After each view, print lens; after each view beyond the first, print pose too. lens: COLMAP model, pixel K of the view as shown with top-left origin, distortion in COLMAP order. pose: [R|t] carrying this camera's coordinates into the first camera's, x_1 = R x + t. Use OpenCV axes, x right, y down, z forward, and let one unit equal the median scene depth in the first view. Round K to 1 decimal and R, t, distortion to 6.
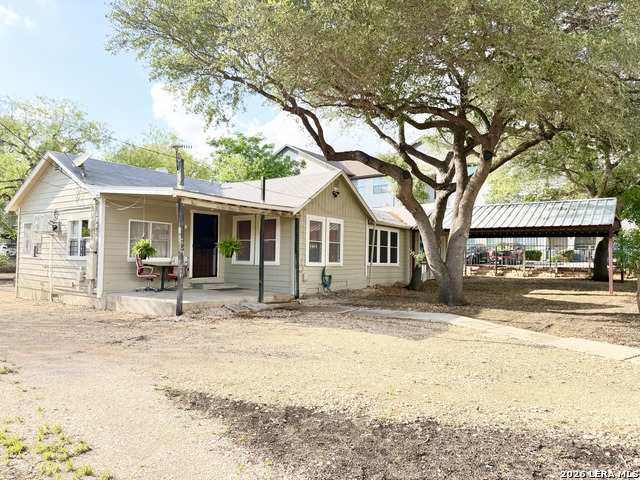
lens RADIAL K [[448.0, 0, 320.0], [0, 448.0, 240.0], [0, 0, 1]] dist [0.003075, 0.000768]
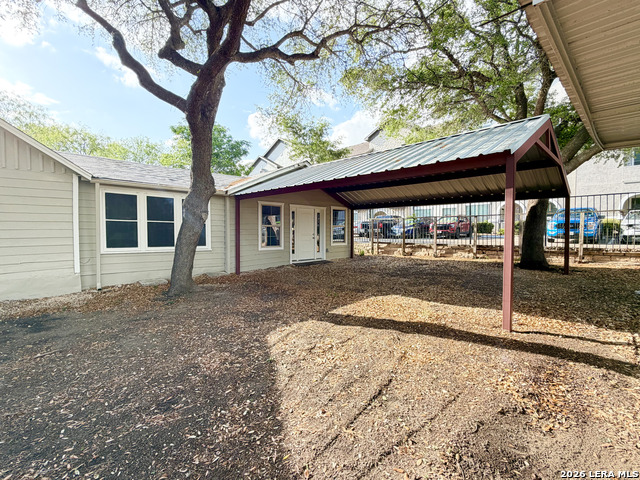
lens RADIAL K [[307.7, 0, 320.0], [0, 307.7, 240.0], [0, 0, 1]] dist [-0.001290, -0.000114]
pose [[0.989864, -0.011911, -0.141516, 0.340785], [0.021262, 0.997675, 0.064753, 0.013817], [0.140416, -0.067106, 0.987816, 0.456428]]
